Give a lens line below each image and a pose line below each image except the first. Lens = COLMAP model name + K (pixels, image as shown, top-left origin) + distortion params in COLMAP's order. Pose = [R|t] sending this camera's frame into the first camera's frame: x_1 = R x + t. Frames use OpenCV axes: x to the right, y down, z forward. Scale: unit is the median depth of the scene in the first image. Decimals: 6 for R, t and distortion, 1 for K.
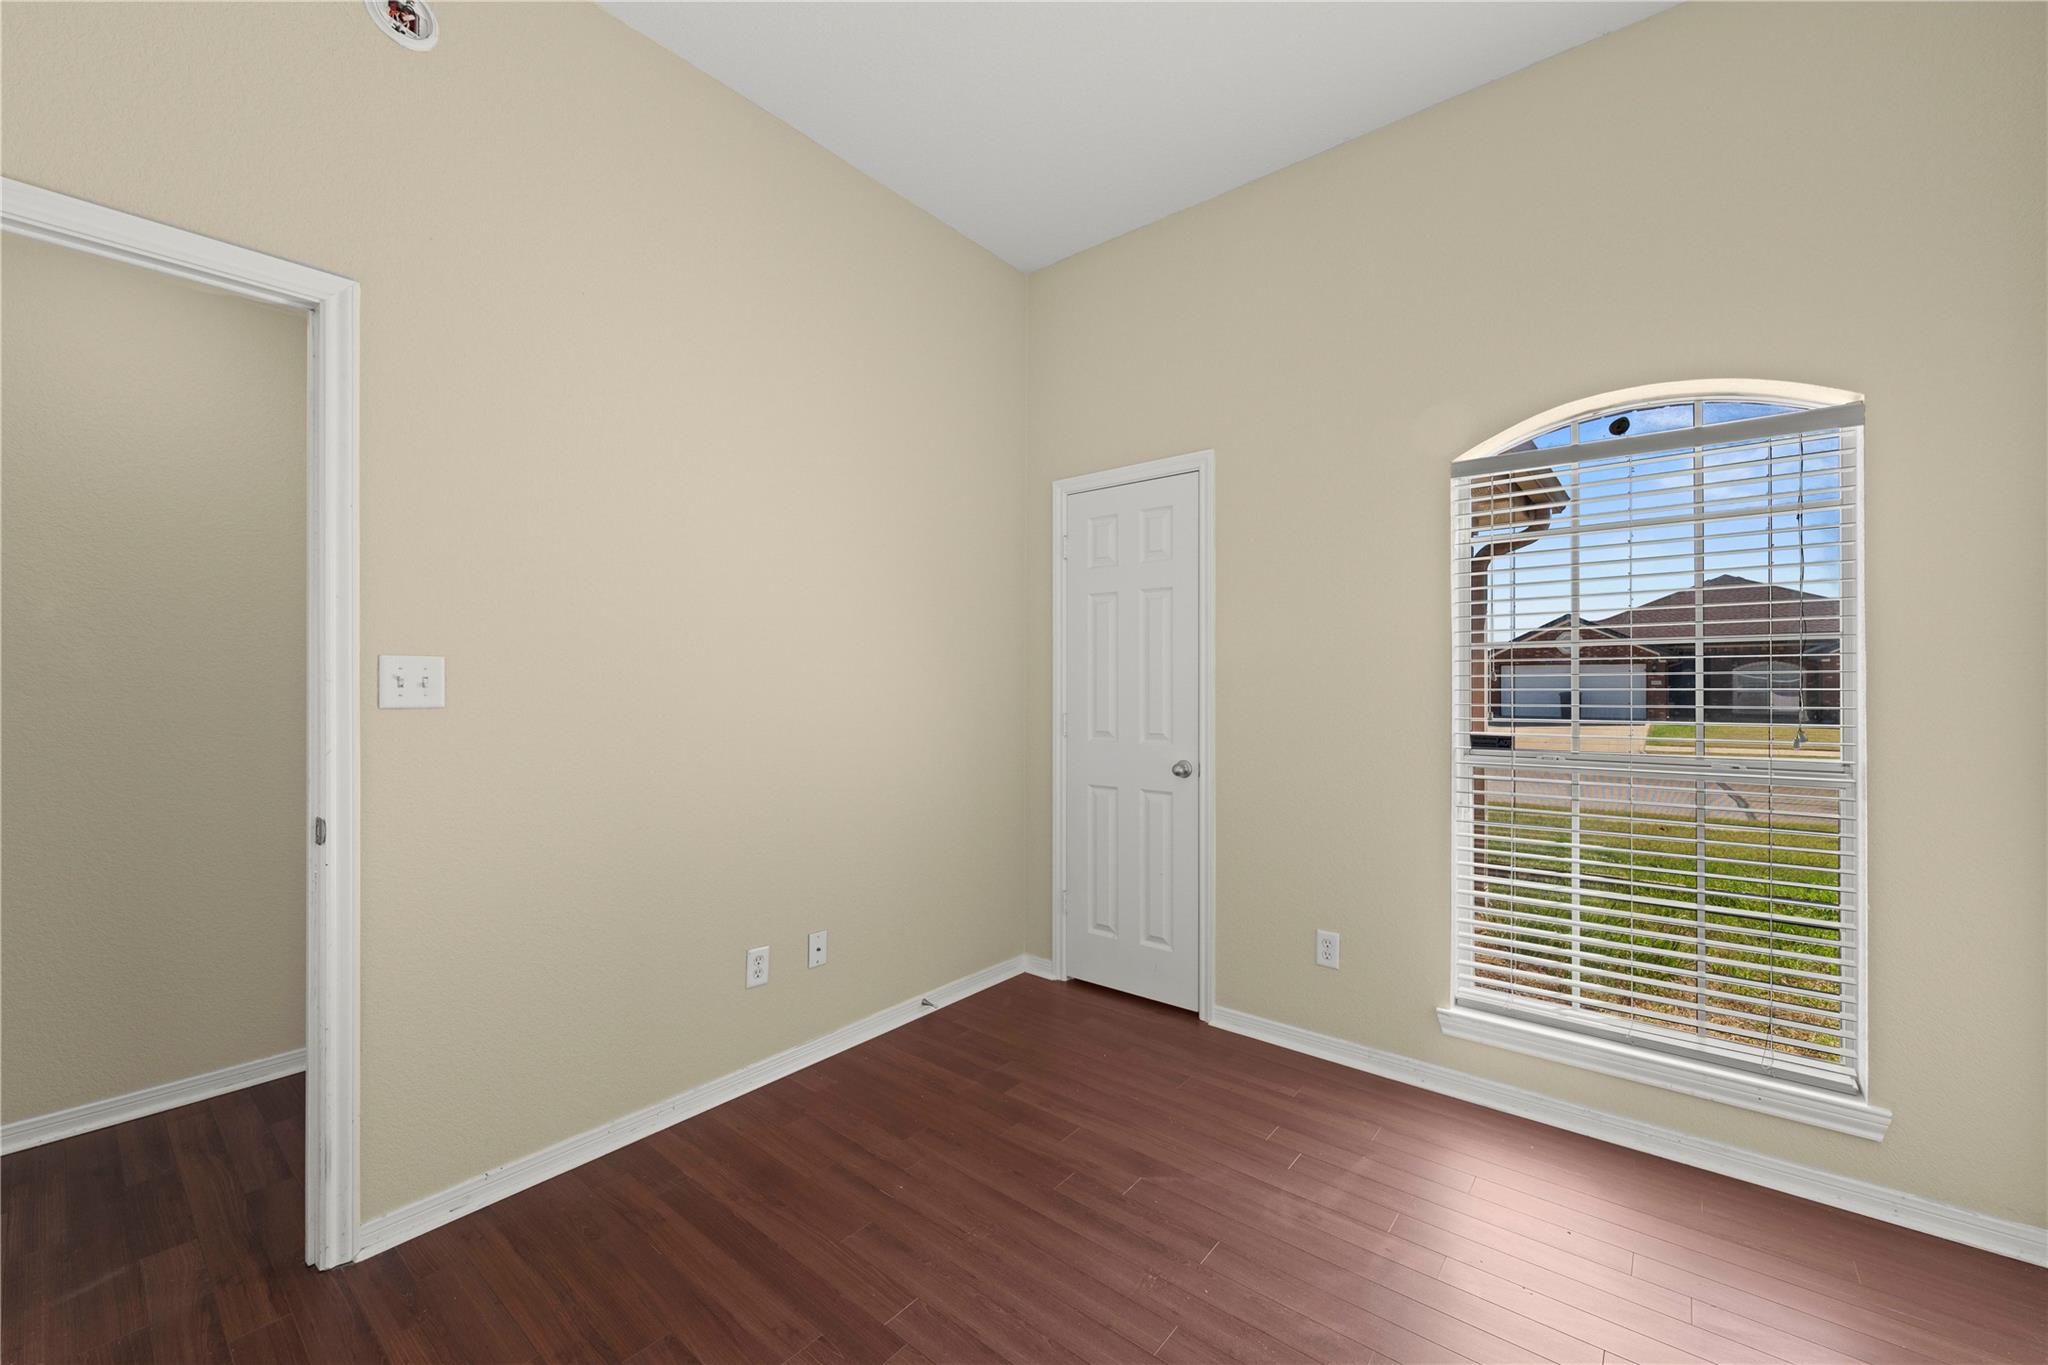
lens RADIAL K [[807.0, 0, 1037.3], [0, 807.0, 679.6], [0, 0, 1]] dist [0.000687, -0.000718]
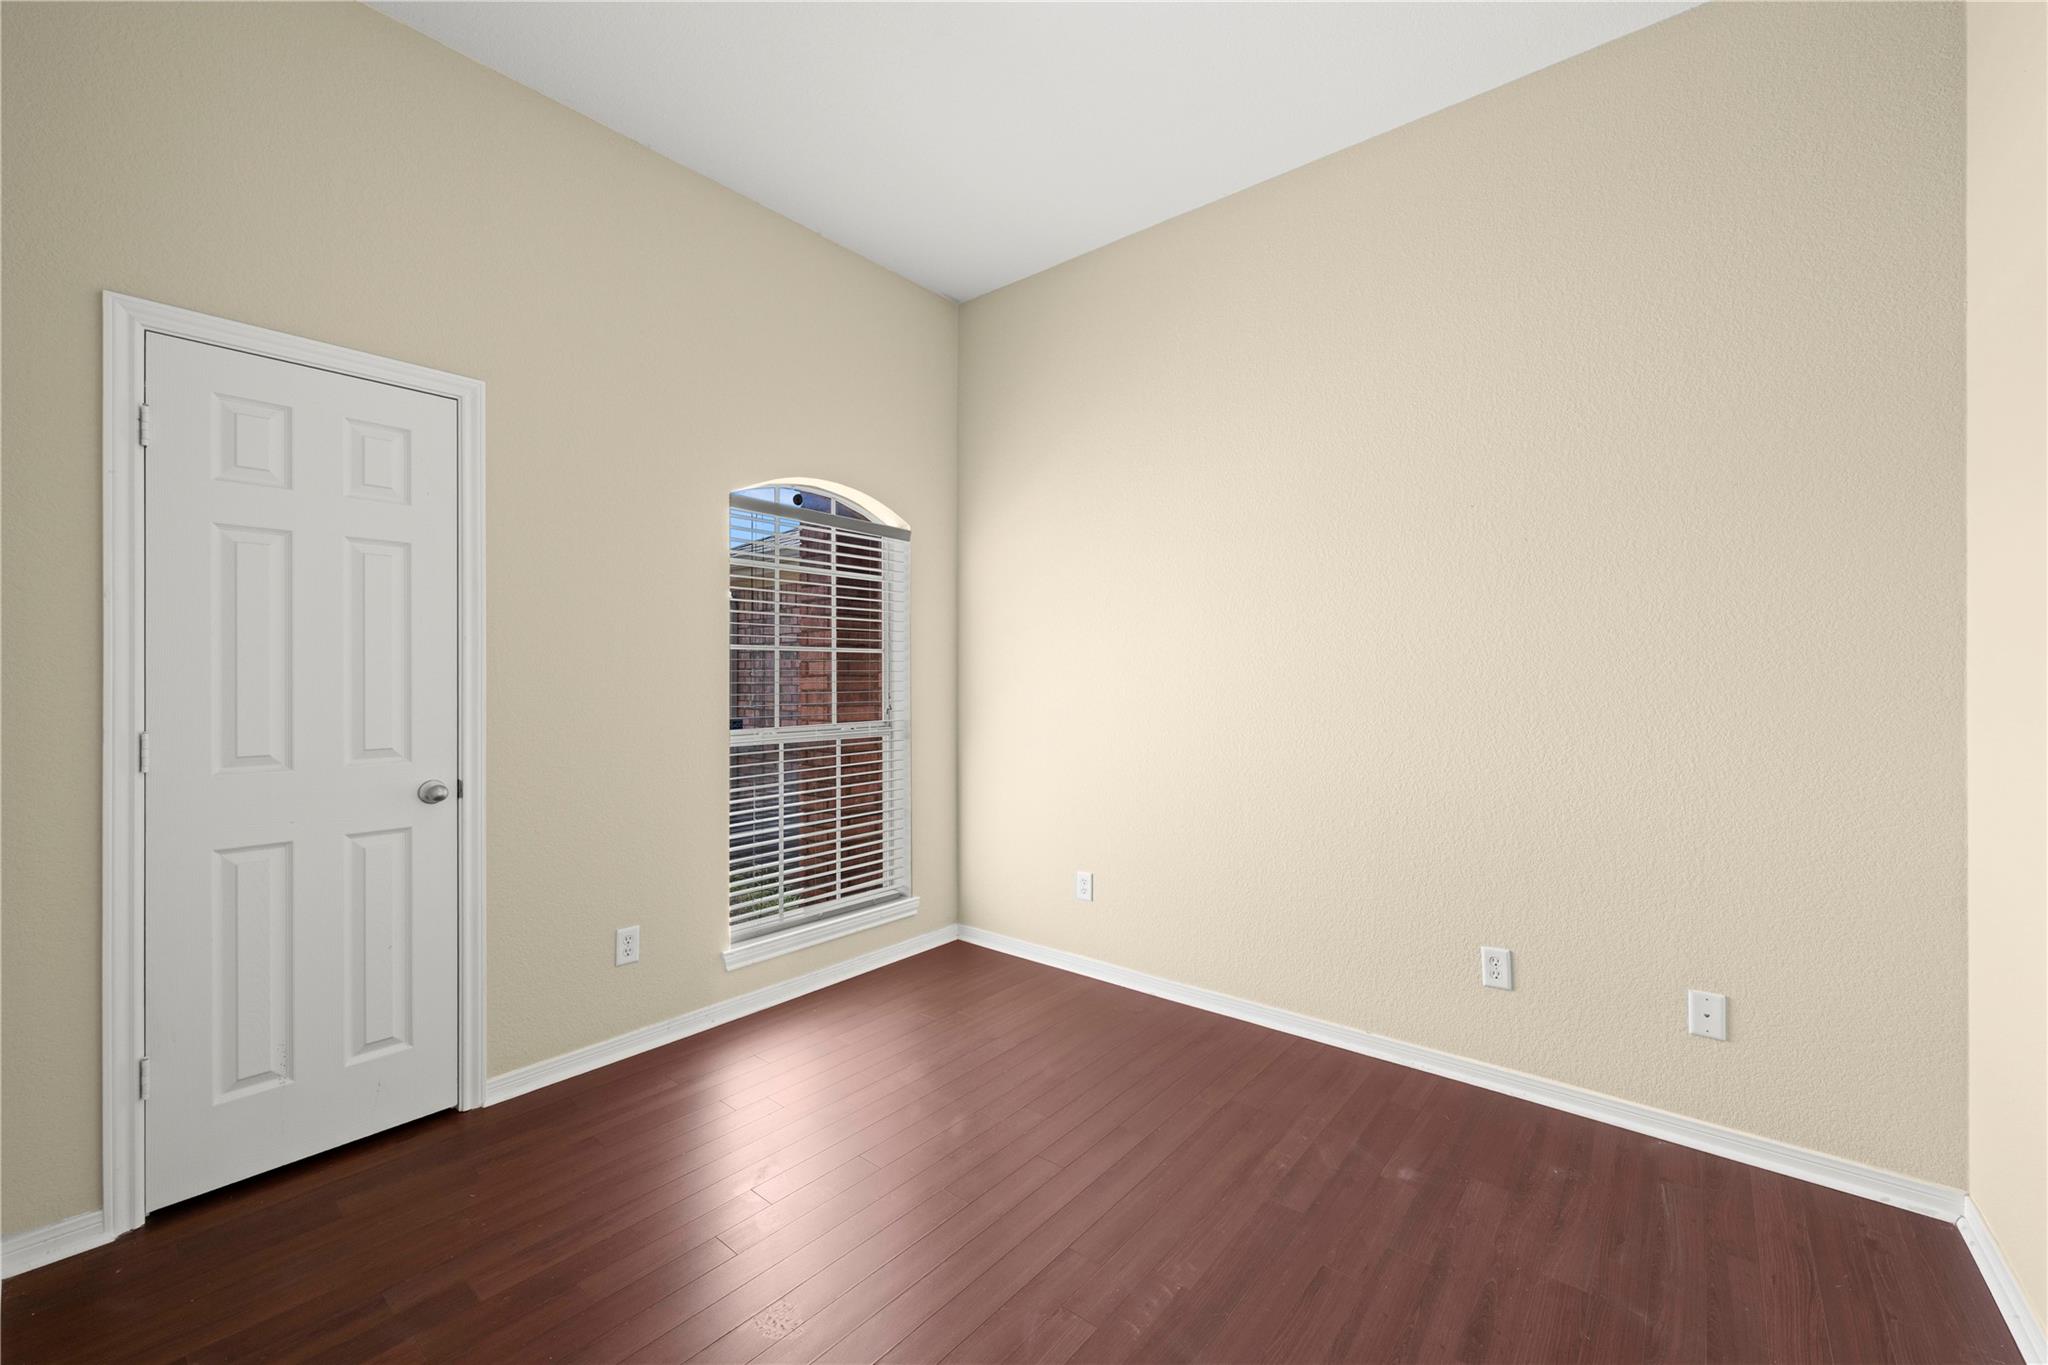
lens RADIAL K [[807.0, 0, 1032.7], [0, 807.0, 679.5], [0, 0, 1]] dist [0.000687, -0.000718]
pose [[0.007811, -0.000310, 0.999969, -0.618525], [-0.002980, 0.999996, 0.000333, 0.005636], [-0.999965, -0.002983, 0.007810, 0.490302]]
